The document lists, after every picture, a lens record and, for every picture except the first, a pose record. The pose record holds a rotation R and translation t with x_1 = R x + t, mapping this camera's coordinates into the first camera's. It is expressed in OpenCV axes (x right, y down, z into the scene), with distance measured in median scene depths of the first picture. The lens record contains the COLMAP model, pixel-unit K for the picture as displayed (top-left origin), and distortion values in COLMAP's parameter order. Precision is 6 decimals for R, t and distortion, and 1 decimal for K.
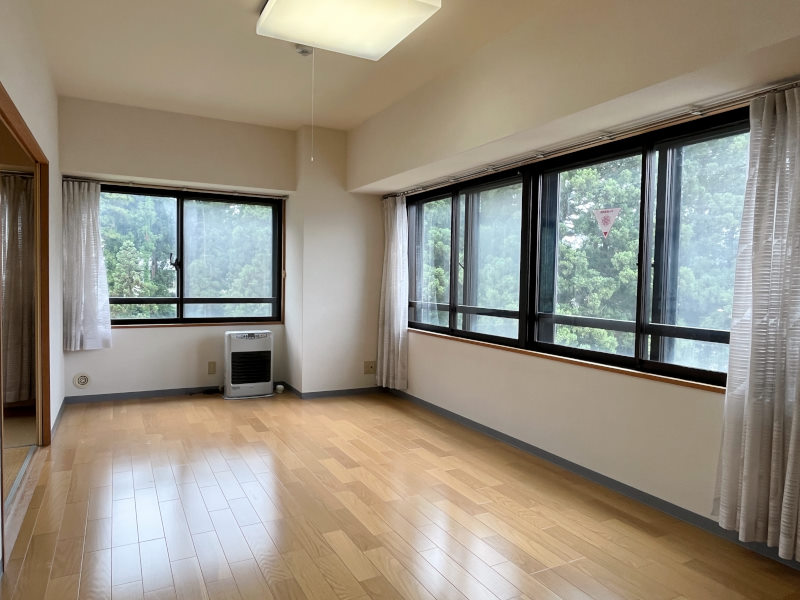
lens RADIAL K [[533.8, 0, 398.7], [0, 533.8, 301.2], [0, 0, 1]] dist [-0.002493, -0.004071]
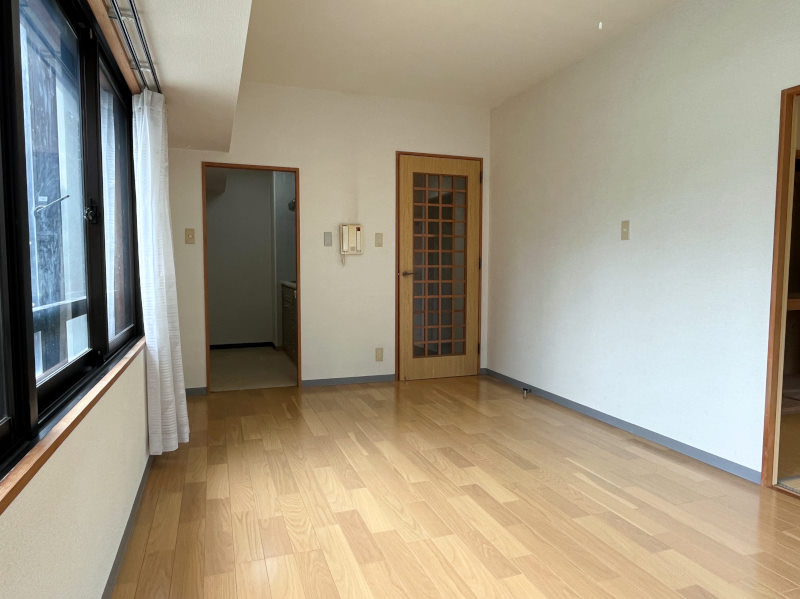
lens RADIAL K [[533.8, 0, 399.9], [0, 533.8, 301.4], [0, 0, 1]] dist [-0.002493, -0.004071]
pose [[-0.989062, -0.034463, 0.143418, -0.046662], [-0.019136, 0.994085, 0.106905, -0.038083], [-0.146254, 0.102992, -0.983871, 1.768115]]
